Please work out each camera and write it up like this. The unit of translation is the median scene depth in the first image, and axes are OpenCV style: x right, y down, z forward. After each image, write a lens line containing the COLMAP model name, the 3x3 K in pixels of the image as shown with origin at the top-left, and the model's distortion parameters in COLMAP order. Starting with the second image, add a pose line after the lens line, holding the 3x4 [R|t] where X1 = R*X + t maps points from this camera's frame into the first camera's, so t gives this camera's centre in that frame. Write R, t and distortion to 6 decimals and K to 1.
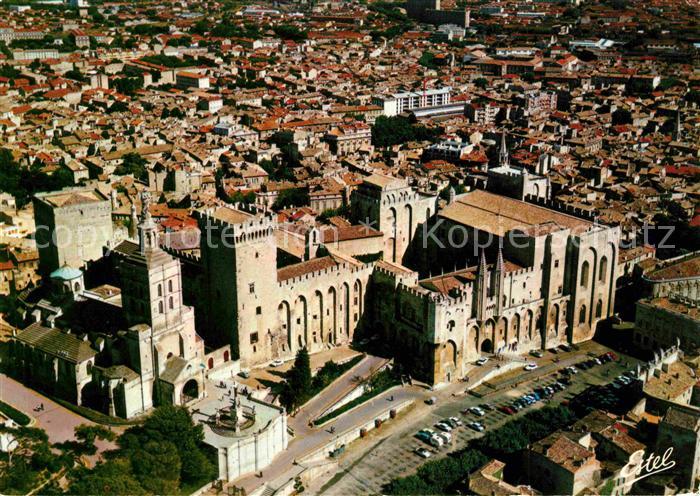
lens RADIAL K [[982.9, 0, 350.0], [0, 982.9, 248.0], [0, 0, 1]] dist [-0.011853, 0.018191]
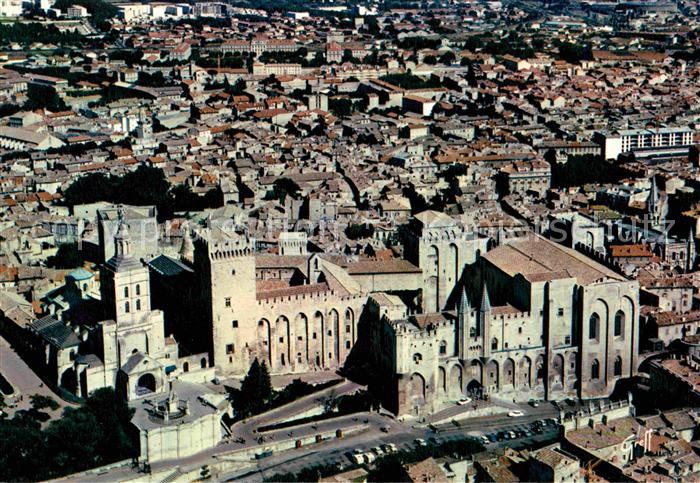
lens RADIAL K [[1259.4, 0, 350.0], [0, 1259.4, 241.5], [0, 0, 1]] dist [-0.013068, 0.004476]
pose [[0.944524, 0.072409, -0.320362, 0.419023], [-0.090396, 0.995036, -0.041613, 0.017578], [0.315758, 0.068264, 0.946381, -0.252675]]
